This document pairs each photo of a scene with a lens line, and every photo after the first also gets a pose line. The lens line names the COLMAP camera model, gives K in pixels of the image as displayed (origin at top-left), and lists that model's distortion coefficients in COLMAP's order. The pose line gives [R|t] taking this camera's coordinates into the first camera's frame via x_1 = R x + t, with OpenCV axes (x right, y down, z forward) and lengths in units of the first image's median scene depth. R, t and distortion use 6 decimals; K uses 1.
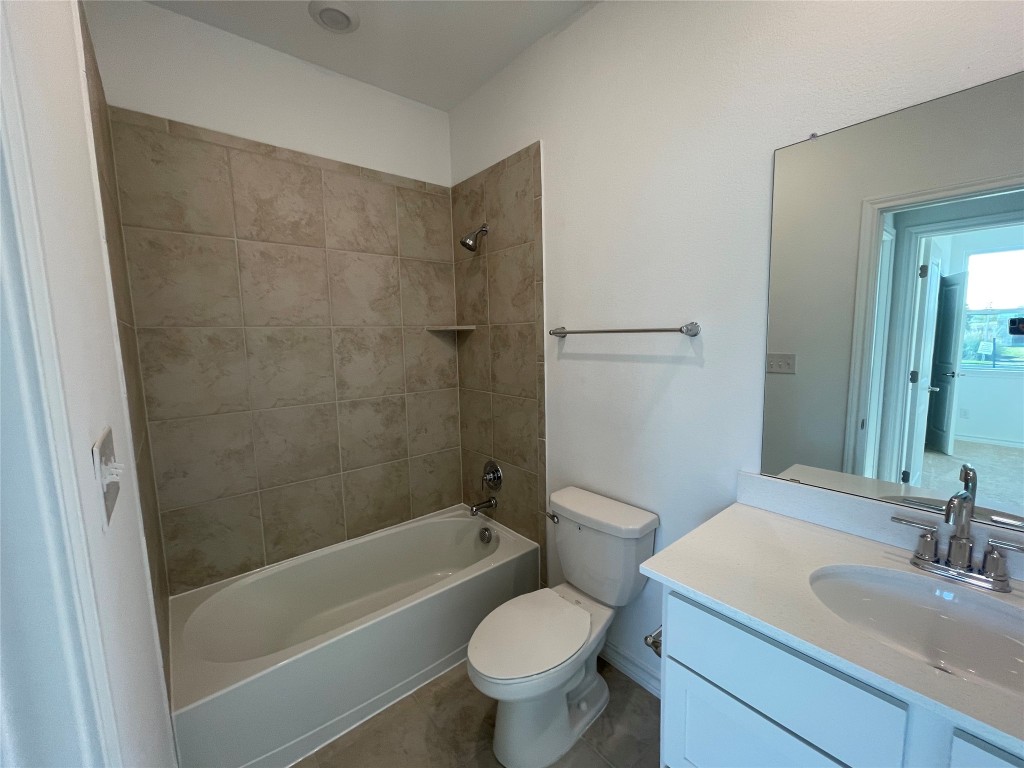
lens RADIAL K [[413.8, 0, 508.0], [0, 413.8, 382.8], [0, 0, 1]] dist [-0.000621, 0.000186]
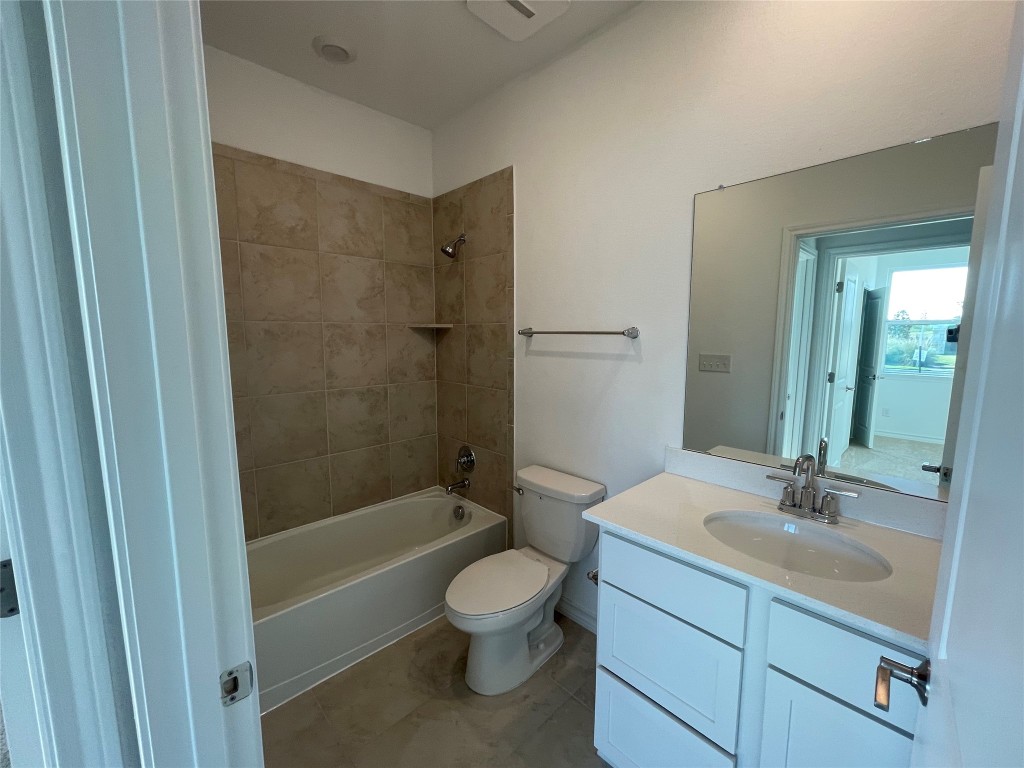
lens RADIAL K [[413.8, 0, 508.0], [0, 413.8, 382.8], [0, 0, 1]] dist [-0.000621, 0.000186]
pose [[0.997472, 0.015353, 0.069388, -0.006667], [-0.015643, 0.999871, 0.003643, 0.014484], [-0.069323, -0.004719, 0.997583, -0.139442]]
